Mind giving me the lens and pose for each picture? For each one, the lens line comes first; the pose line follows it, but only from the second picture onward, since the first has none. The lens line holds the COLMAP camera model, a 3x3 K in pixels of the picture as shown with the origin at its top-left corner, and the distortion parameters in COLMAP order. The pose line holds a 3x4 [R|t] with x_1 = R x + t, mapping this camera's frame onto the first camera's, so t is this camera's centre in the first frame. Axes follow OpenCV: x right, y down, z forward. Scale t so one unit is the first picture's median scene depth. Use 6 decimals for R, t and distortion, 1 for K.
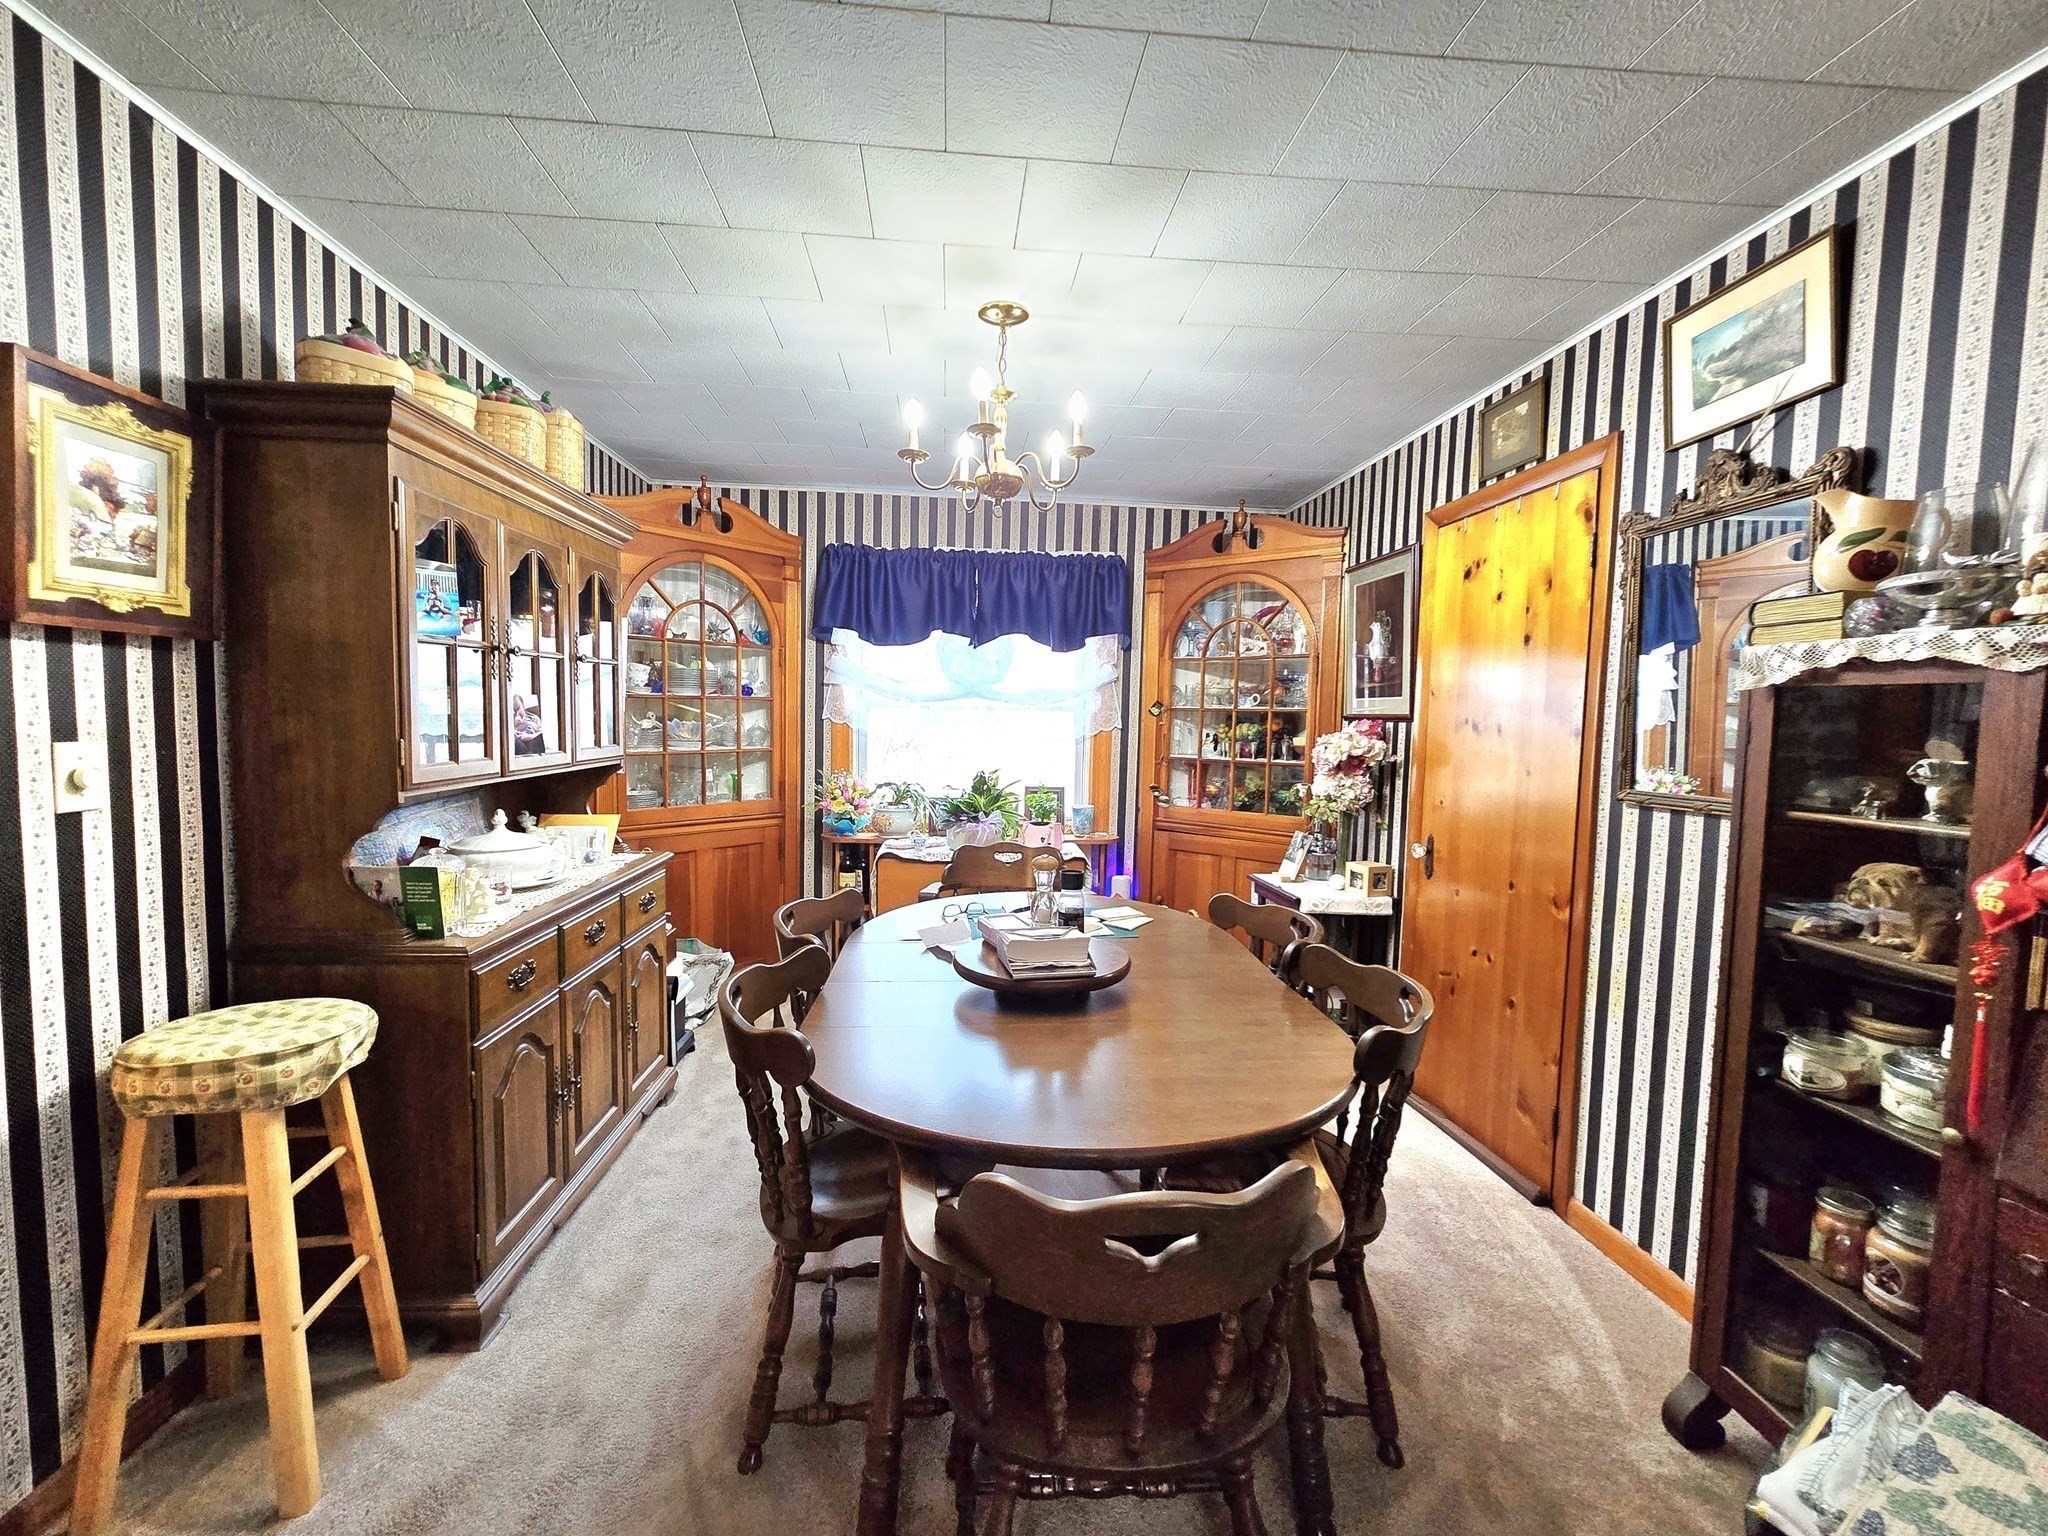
lens RADIAL K [[837.6, 0, 1030.4], [0, 837.6, 772.0], [0, 0, 1]] dist [-0.004745, 0.000774]
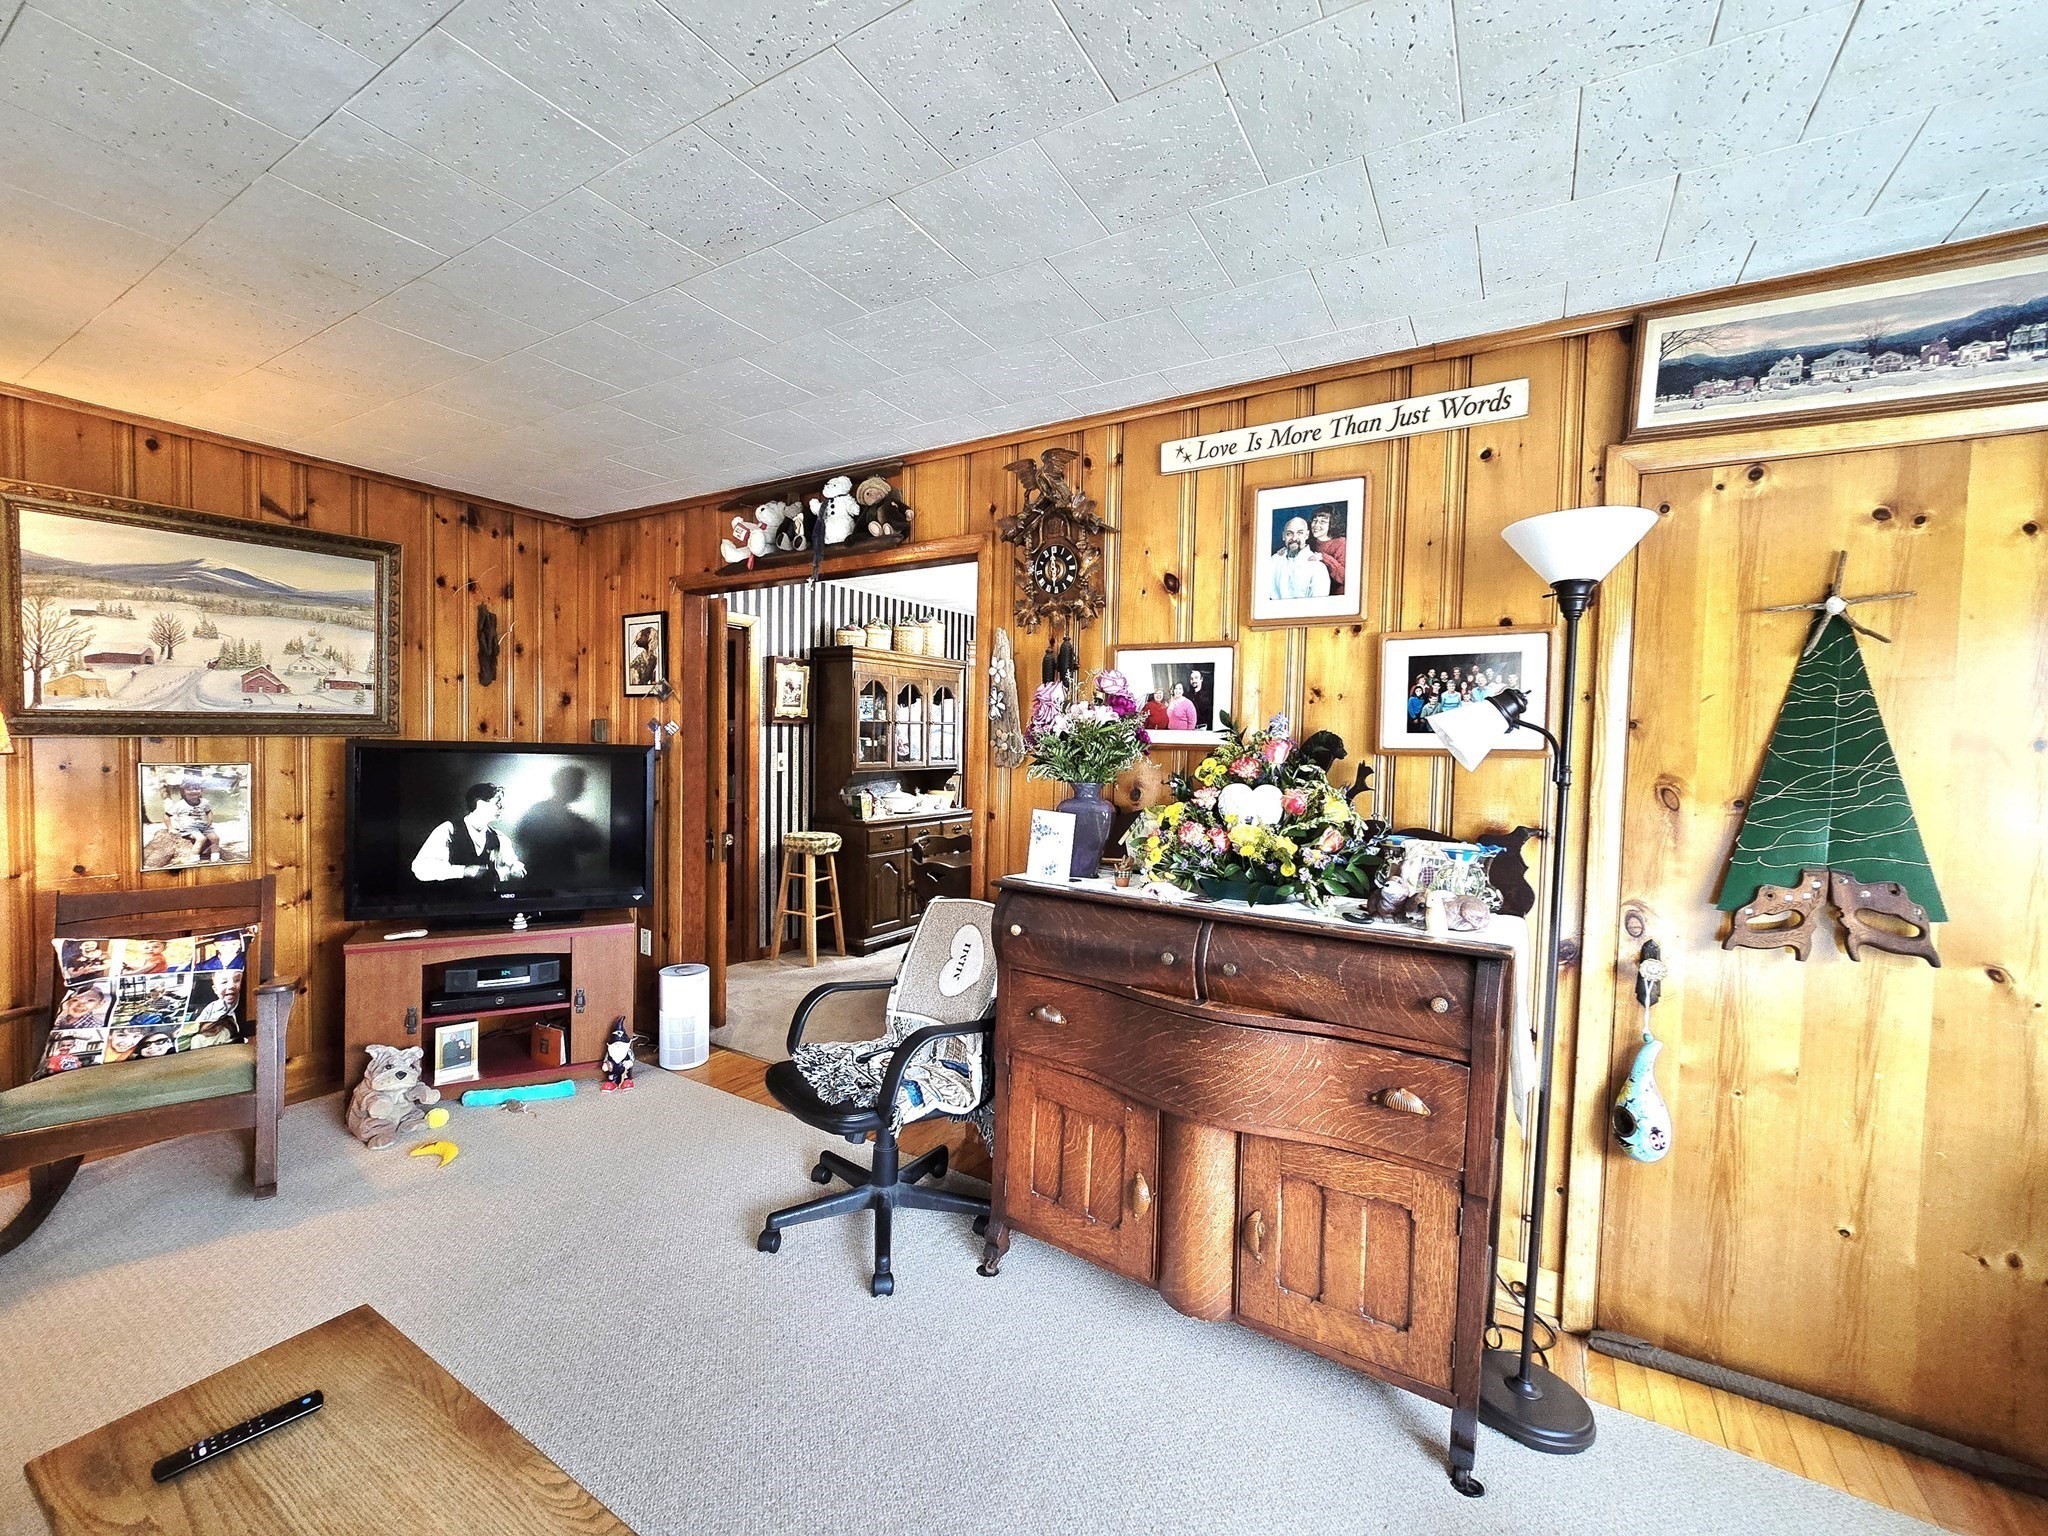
lens RADIAL K [[837.6, 0, 1018.4], [0, 837.6, 770.4], [0, 0, 1]] dist [-0.004745, 0.000774]
pose [[0.804227, 0.013353, -0.594172, 1.822167], [-0.038663, 0.998805, -0.029886, 0.106823], [0.593063, 0.047007, 0.803783, -1.306100]]
